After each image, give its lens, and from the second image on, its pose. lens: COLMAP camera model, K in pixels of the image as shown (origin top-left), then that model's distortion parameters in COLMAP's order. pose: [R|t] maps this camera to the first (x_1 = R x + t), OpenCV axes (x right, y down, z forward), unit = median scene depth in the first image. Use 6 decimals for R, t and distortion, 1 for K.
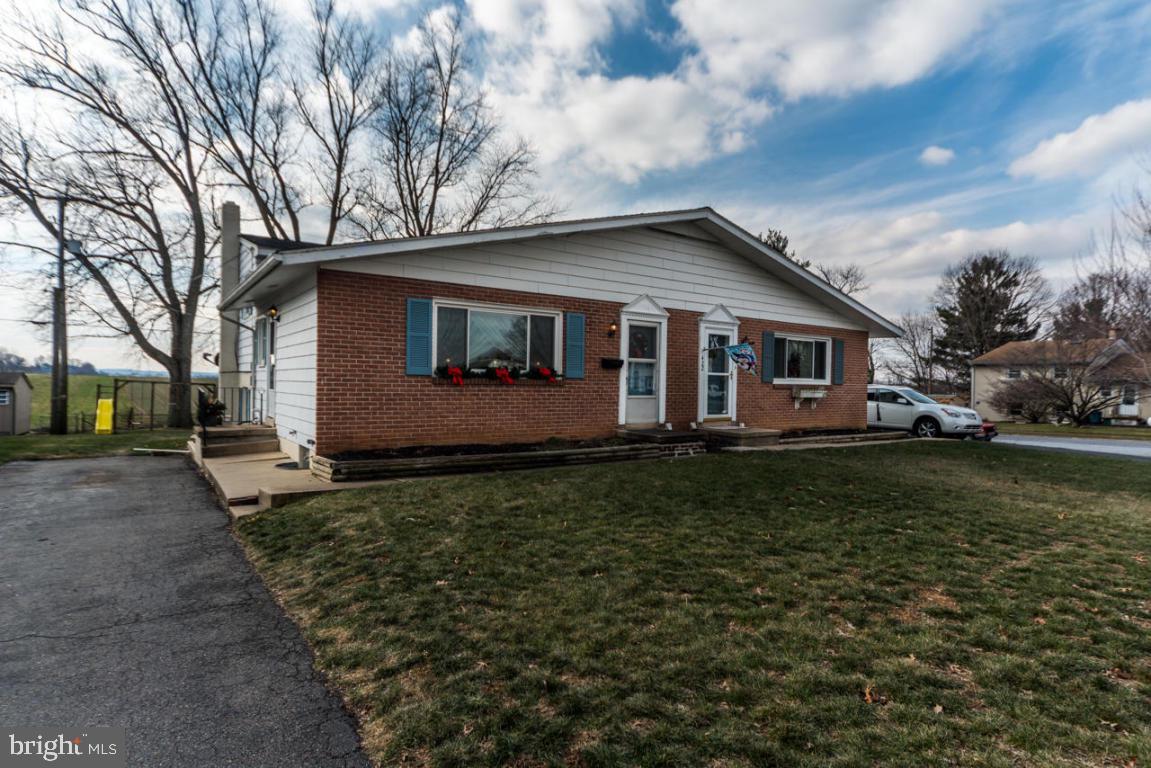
lens RADIAL K [[610.6, 0, 586.4], [0, 610.6, 387.0], [0, 0, 1]] dist [-0.005291, -0.000480]
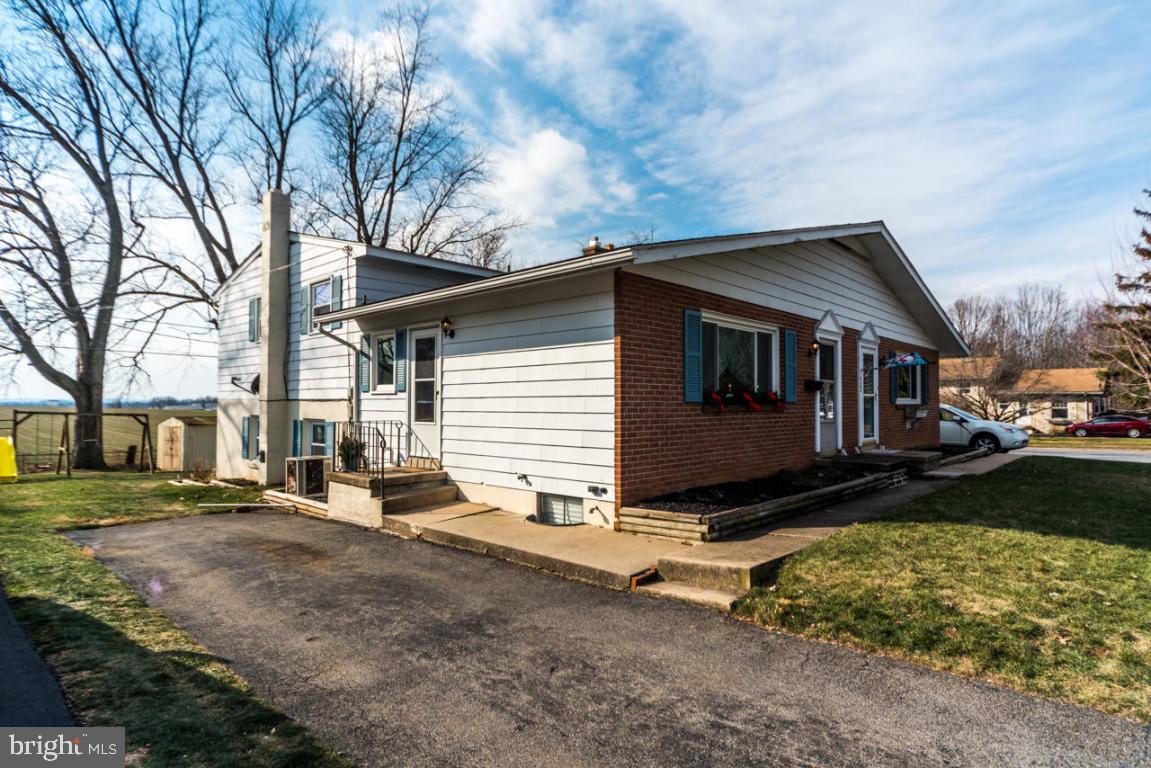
lens RADIAL K [[629.4, 0, 574.6], [0, 629.4, 379.9], [0, 0, 1]] dist [-0.018701, 0.010095]
pose [[0.980797, -0.008666, 0.194838, -0.451218], [0.017118, 0.998982, -0.041740, -0.012653], [-0.194278, 0.044274, 0.979947, 0.142436]]
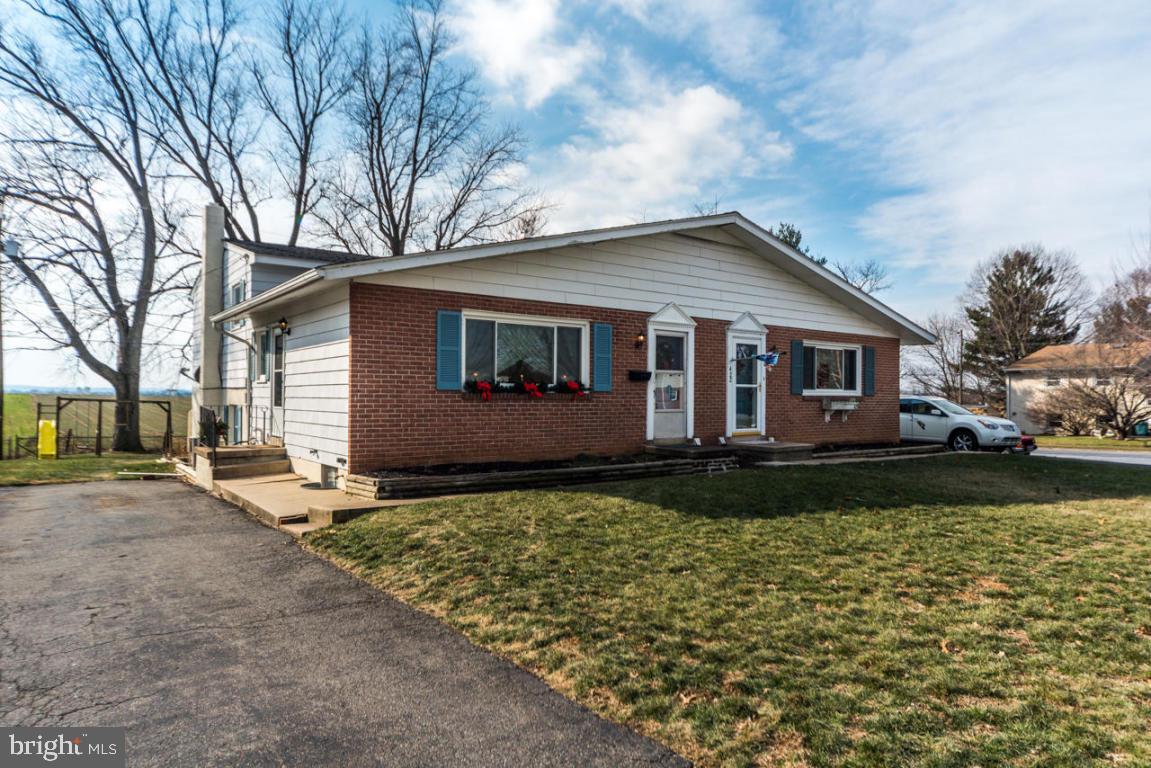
lens RADIAL K [[701.8, 0, 592.4], [0, 701.8, 383.0], [0, 0, 1]] dist [-0.003085, -0.001770]
pose [[0.999475, -0.009146, 0.031068, -0.061064], [0.009926, 0.999637, -0.025035, -0.000546], [-0.030828, 0.025330, 0.999204, -0.086563]]
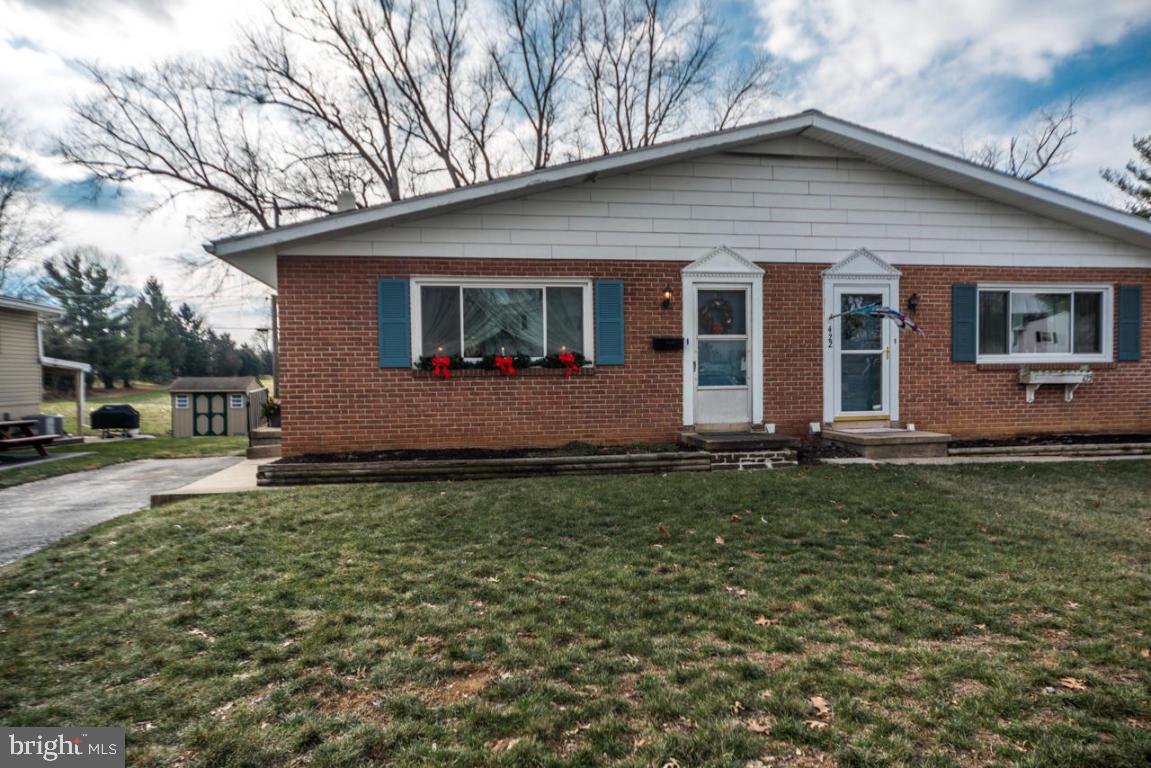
lens RADIAL K [[757.8, 0, 591.4], [0, 757.8, 404.9], [0, 0, 1]] dist [-0.001299, 0.003250]
pose [[0.902016, -0.011602, -0.431546, 0.330086], [0.024618, 0.999395, 0.024587, 0.010304], [0.430999, -0.032802, 0.901756, 0.111947]]
